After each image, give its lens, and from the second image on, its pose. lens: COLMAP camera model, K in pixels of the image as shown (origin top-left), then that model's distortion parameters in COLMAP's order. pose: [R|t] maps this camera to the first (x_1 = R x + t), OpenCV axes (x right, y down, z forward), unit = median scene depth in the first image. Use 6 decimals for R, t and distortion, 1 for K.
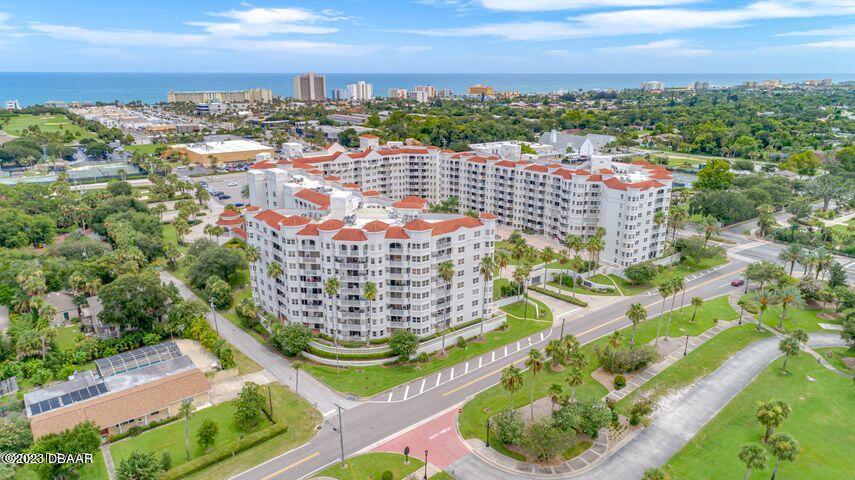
lens RADIAL K [[580.0, 0, 427.5], [0, 580.0, 240.0], [0, 0, 1]] dist [0.024237, -0.000054]
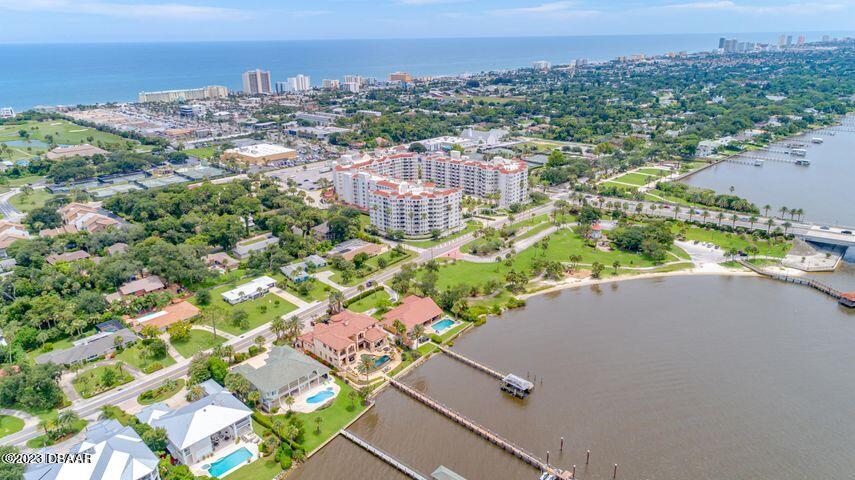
lens RADIAL K [[580.0, 0, 427.5], [0, 580.0, 240.0], [0, 0, 1]] dist [0.024237, -0.000054]
pose [[0.986545, -0.070511, 0.147500, -0.389596], [0.062244, 0.996260, 0.059939, 0.024952], [-0.151174, -0.049952, 0.987244, -1.431572]]
